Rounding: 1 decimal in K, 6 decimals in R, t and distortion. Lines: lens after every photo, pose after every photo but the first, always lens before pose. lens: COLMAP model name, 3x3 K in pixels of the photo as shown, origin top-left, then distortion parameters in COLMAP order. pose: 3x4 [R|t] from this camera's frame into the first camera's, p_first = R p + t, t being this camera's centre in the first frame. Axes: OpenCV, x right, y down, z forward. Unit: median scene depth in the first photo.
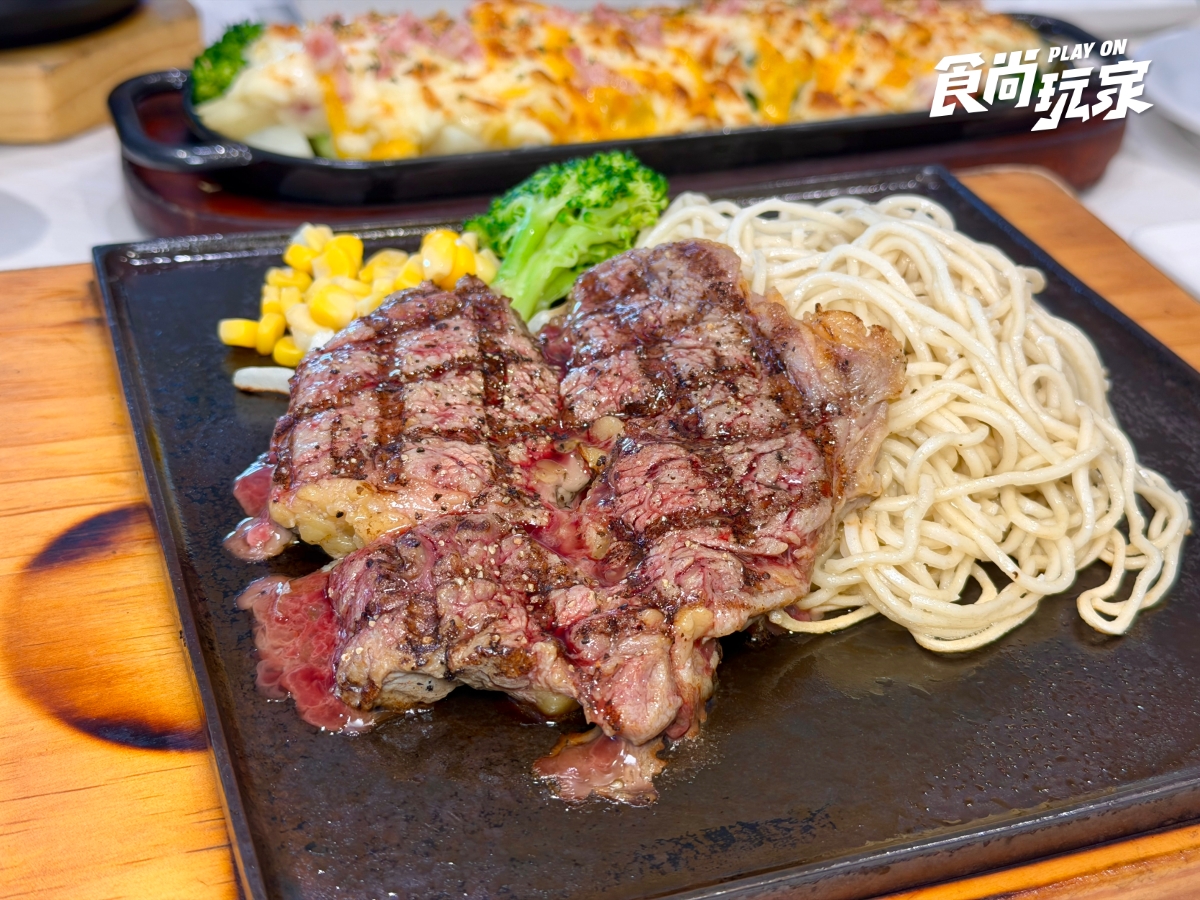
lens RADIAL K [[1703.5, 0, 600.0], [0, 1703.5, 450.6], [0, 0, 1]] dist [-0.014308, 0.000000]
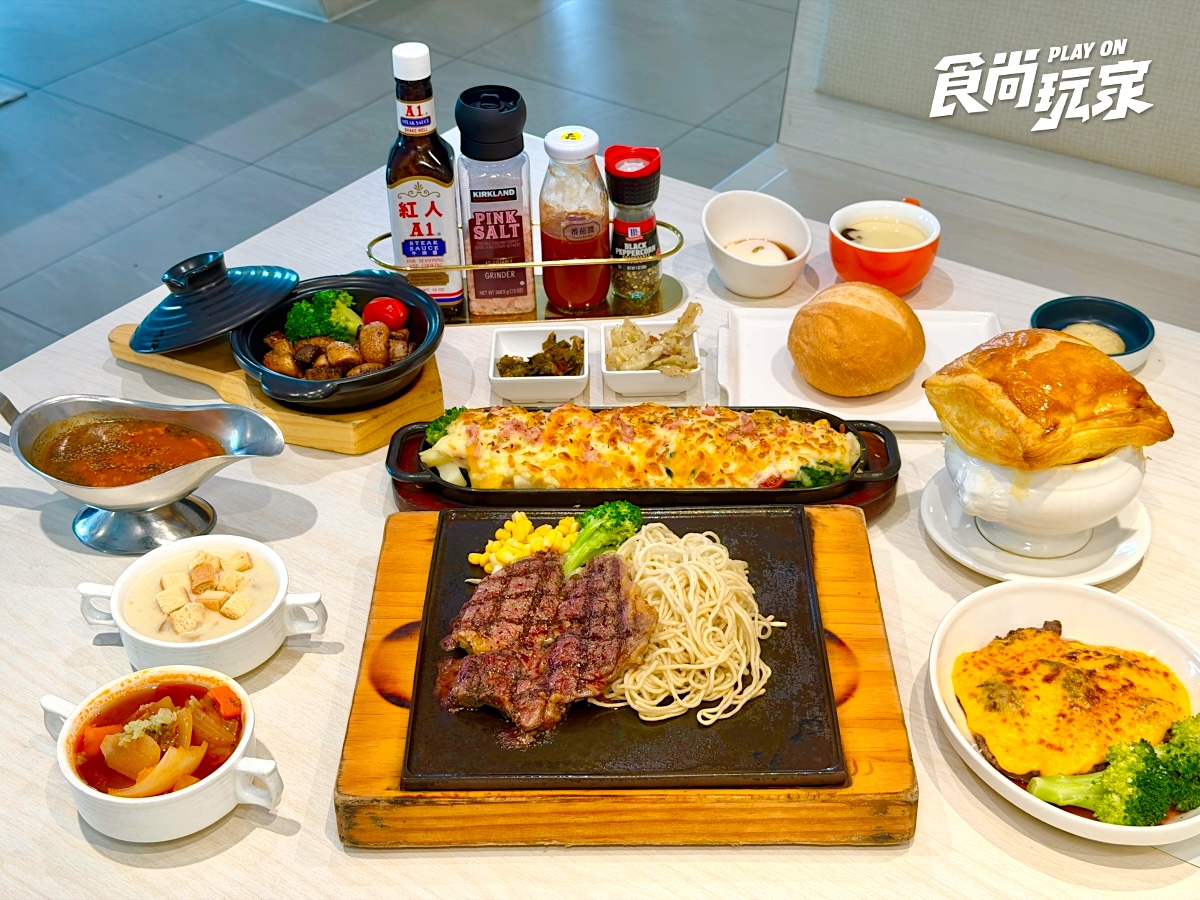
lens RADIAL K [[1703.5, 0, 599.7], [0, 1703.5, 449.7], [0, 0, 1]] dist [-0.014308, 0.000000]
pose [[0.932410, 0.130610, -0.336976, 1.056714], [-0.118202, 0.991342, 0.057175, -0.510100], [0.341526, -0.013479, 0.939776, -1.821862]]
